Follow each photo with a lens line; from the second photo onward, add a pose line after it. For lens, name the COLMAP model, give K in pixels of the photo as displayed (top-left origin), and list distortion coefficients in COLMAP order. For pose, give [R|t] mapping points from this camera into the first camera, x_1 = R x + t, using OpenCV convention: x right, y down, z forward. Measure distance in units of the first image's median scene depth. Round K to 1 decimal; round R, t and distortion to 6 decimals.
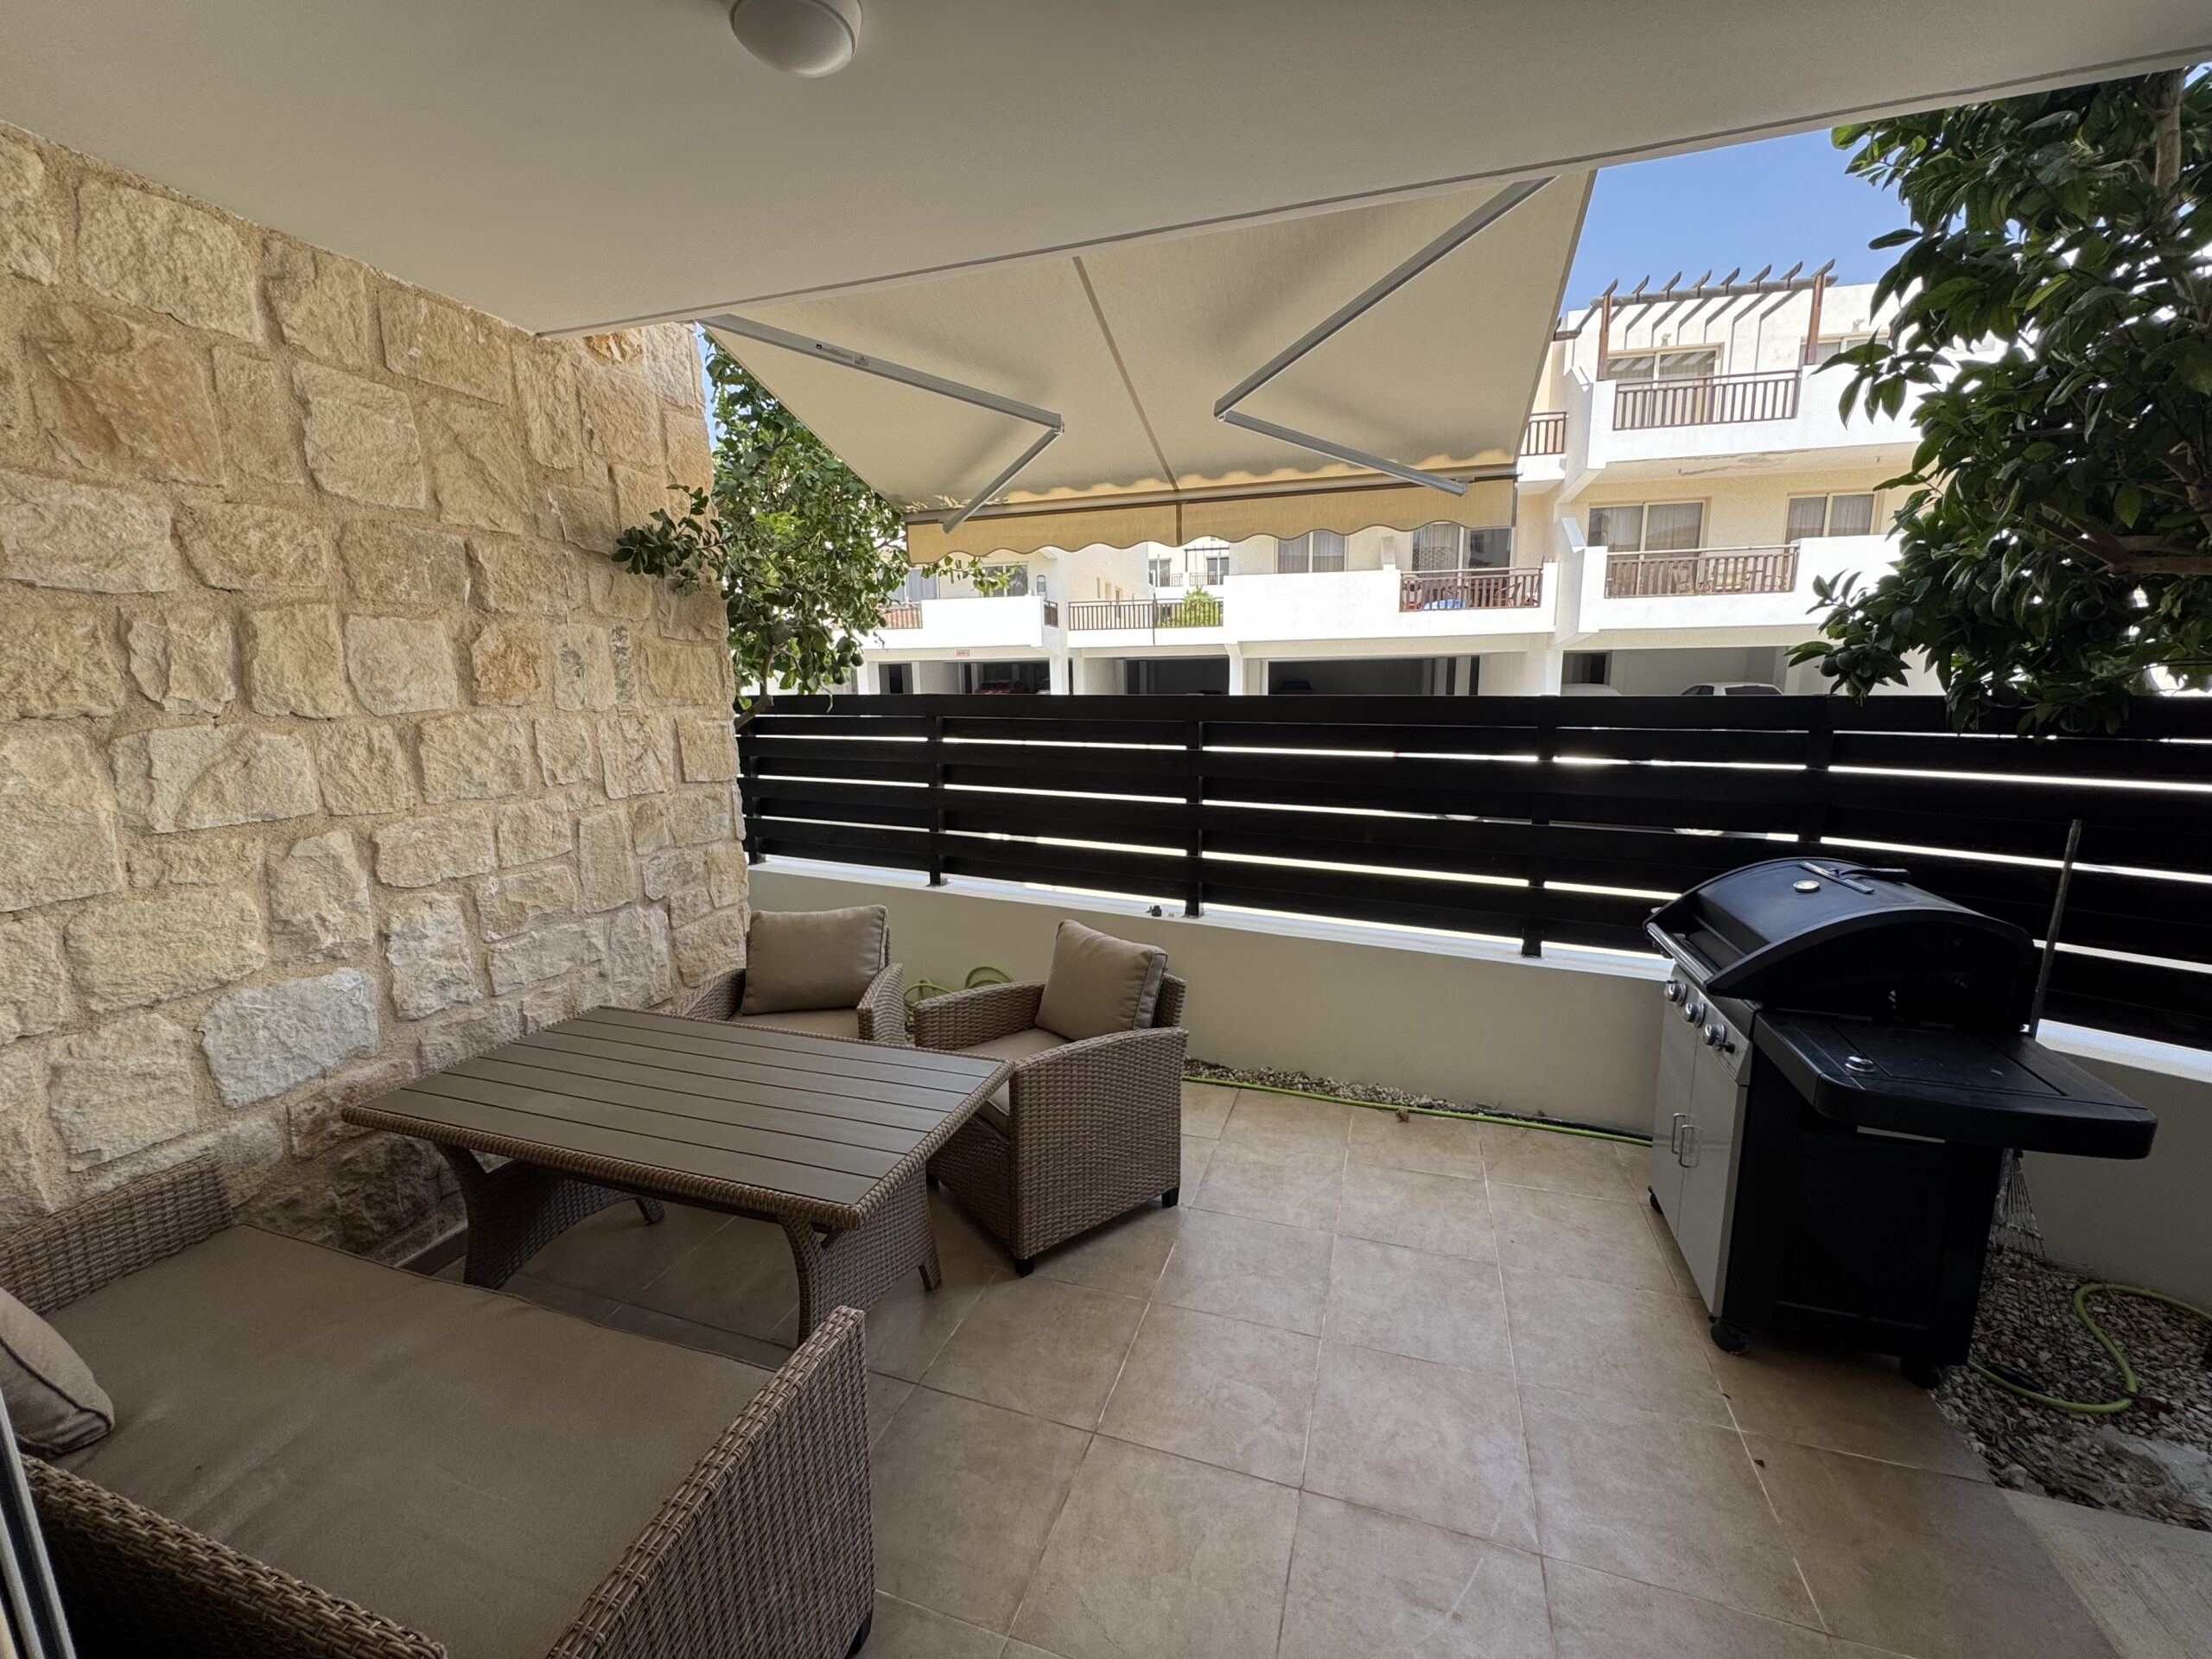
lens RADIAL K [[887.2, 0, 1106.0], [0, 887.2, 829.5], [0, 0, 1]] dist [0.001943, 0.000242]
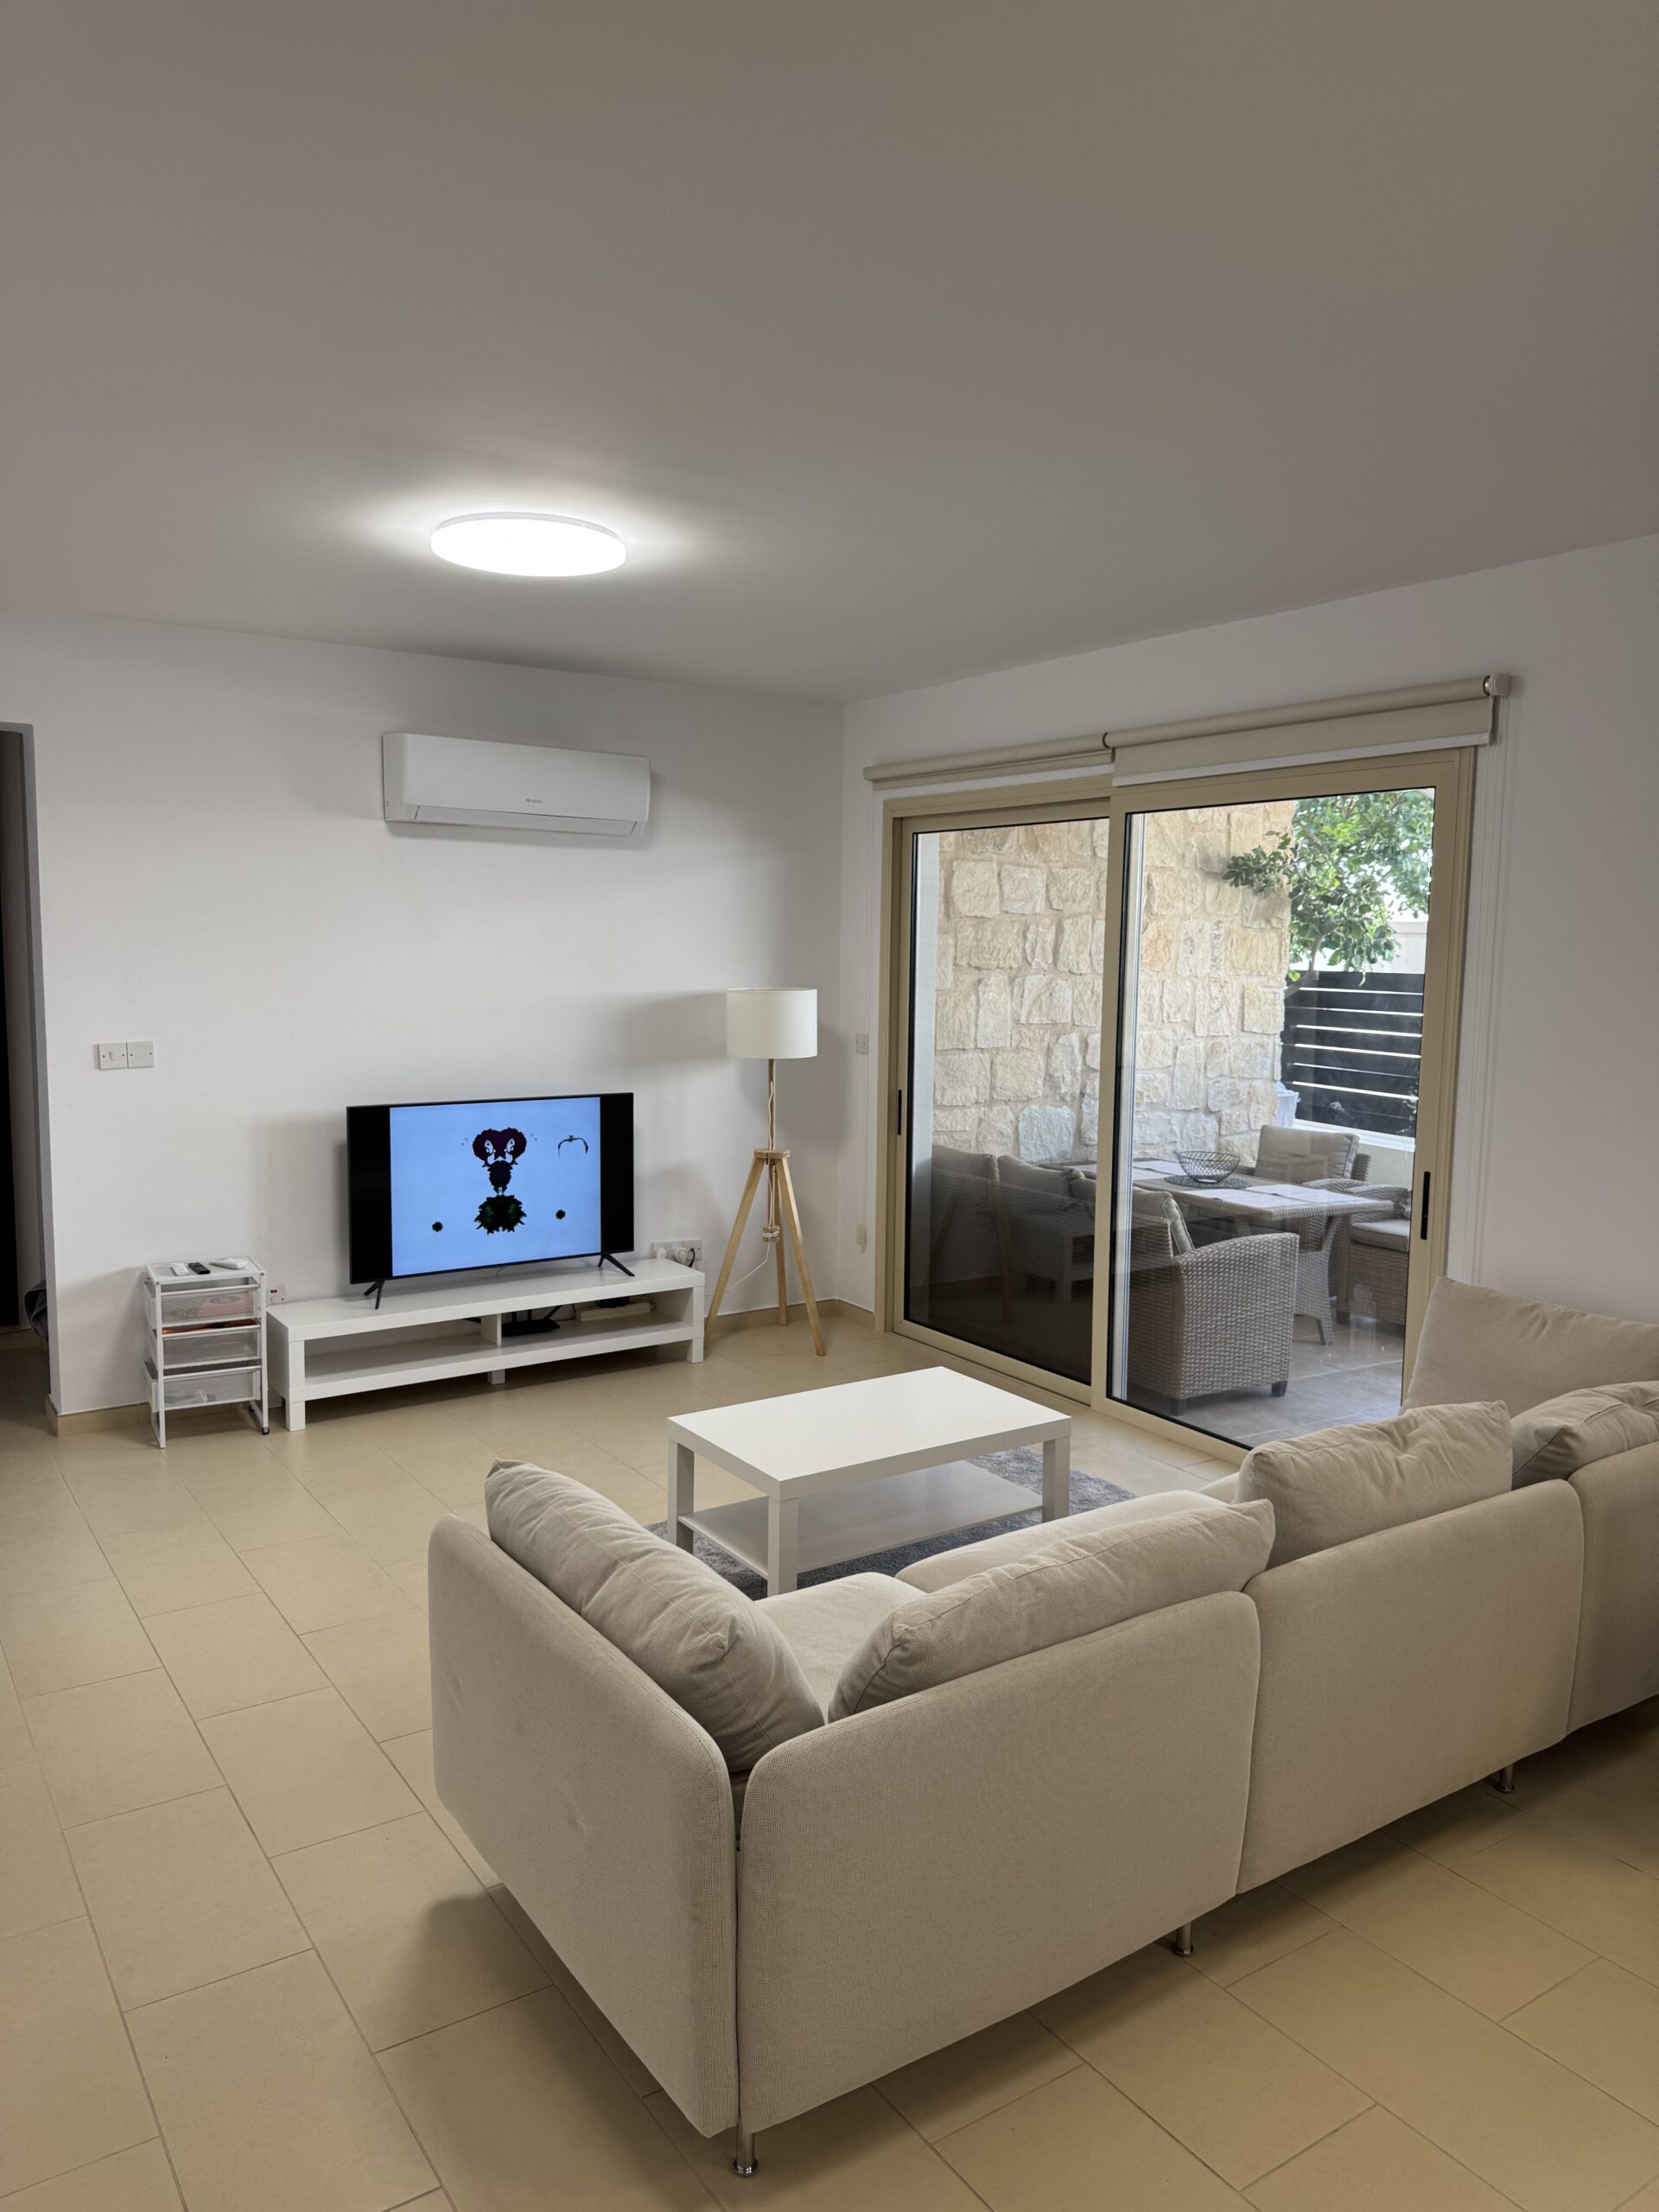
lens RADIAL K [[1565.8, 0, 829.5], [0, 1565.8, 1106.0], [0, 0, 1]] dist [0.154462, -0.000349]
pose [[0.786438, 0.098199, -0.609814, 0.590555], [-0.137735, 0.990303, -0.018159, 0.217759], [0.602117, 0.098273, 0.792337, -1.474360]]
